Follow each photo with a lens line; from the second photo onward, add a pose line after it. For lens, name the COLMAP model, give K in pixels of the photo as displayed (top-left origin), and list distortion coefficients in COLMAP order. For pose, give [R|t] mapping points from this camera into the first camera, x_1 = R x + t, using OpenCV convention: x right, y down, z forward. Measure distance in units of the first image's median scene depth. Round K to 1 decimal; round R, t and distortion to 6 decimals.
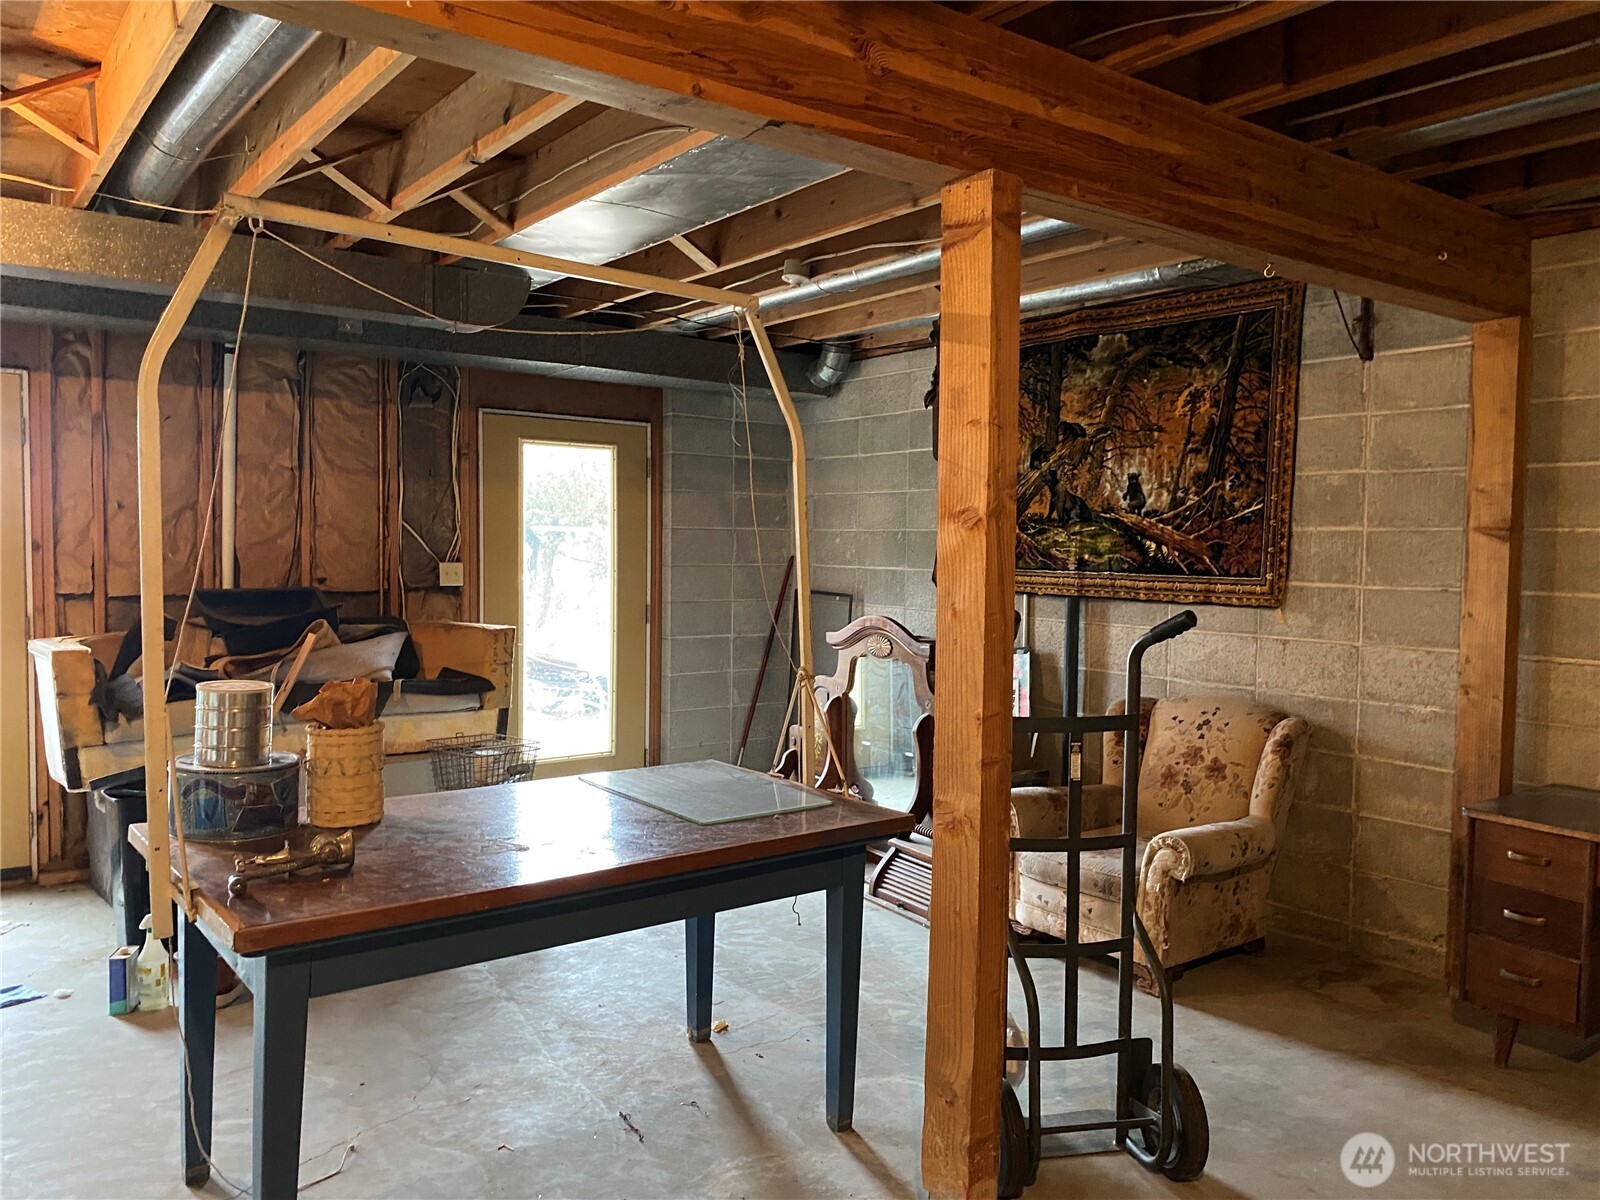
lens RADIAL K [[1217.4, 0, 802.5], [0, 1217.4, 602.0], [0, 0, 1]] dist [0.033548, -0.026579]
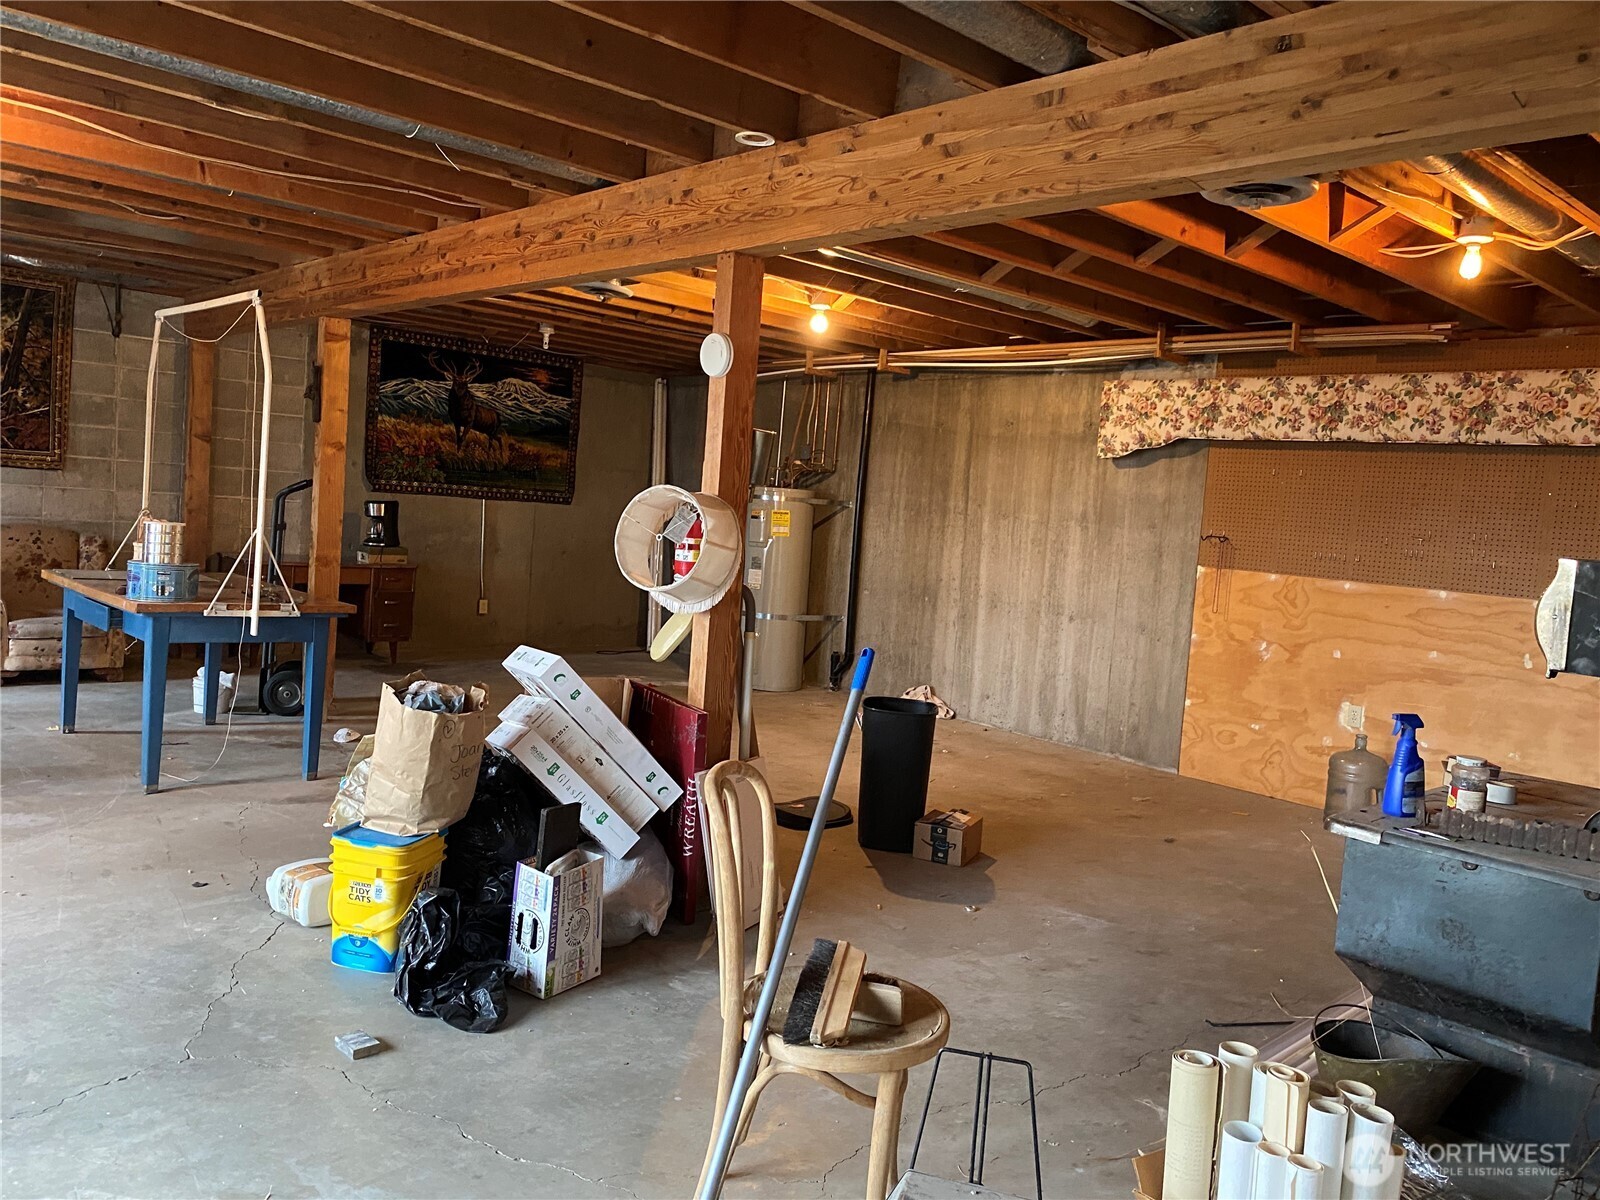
lens RADIAL K [[1217.4, 0, 801.6], [0, 1217.4, 595.7], [0, 0, 1]] dist [0.033548, -0.026579]
pose [[-0.083412, -0.098465, 0.991639, -1.444722], [-0.029723, 0.994909, 0.096290, -0.016575], [-0.996072, -0.021443, -0.085914, 0.112297]]
